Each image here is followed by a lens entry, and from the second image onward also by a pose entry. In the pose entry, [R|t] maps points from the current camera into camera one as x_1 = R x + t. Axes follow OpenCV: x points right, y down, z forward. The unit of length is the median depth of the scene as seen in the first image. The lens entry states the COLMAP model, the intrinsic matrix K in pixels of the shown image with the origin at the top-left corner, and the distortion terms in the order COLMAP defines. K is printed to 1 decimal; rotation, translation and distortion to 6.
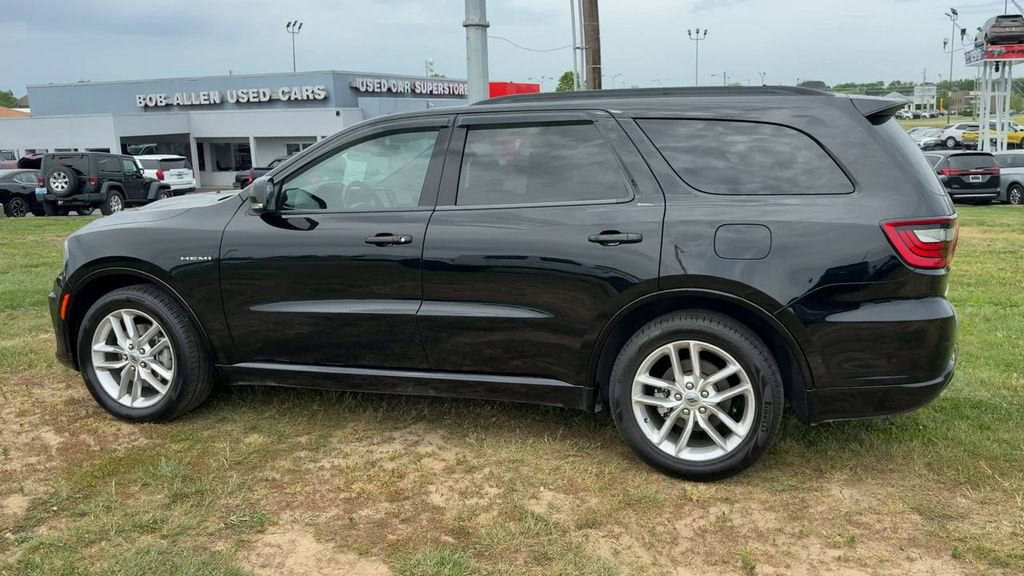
lens RADIAL K [[839.3, 0, 588.5], [0, 839.3, 222.7], [0, 0, 1]] dist [0.042855, -0.065210]
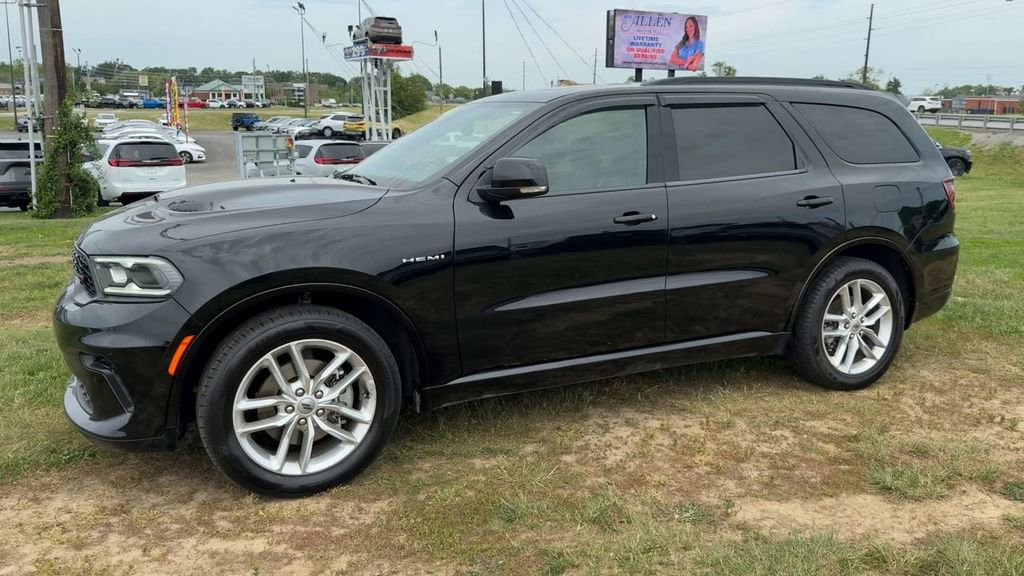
lens RADIAL K [[839.3, 0, 556.8], [0, 839.3, 231.0], [0, 0, 1]] dist [0.042855, -0.065210]
pose [[0.715671, -0.069617, 0.694959, -0.937290], [0.054595, 0.997552, 0.043707, -0.012021], [-0.696301, 0.006662, 0.717719, 0.345176]]
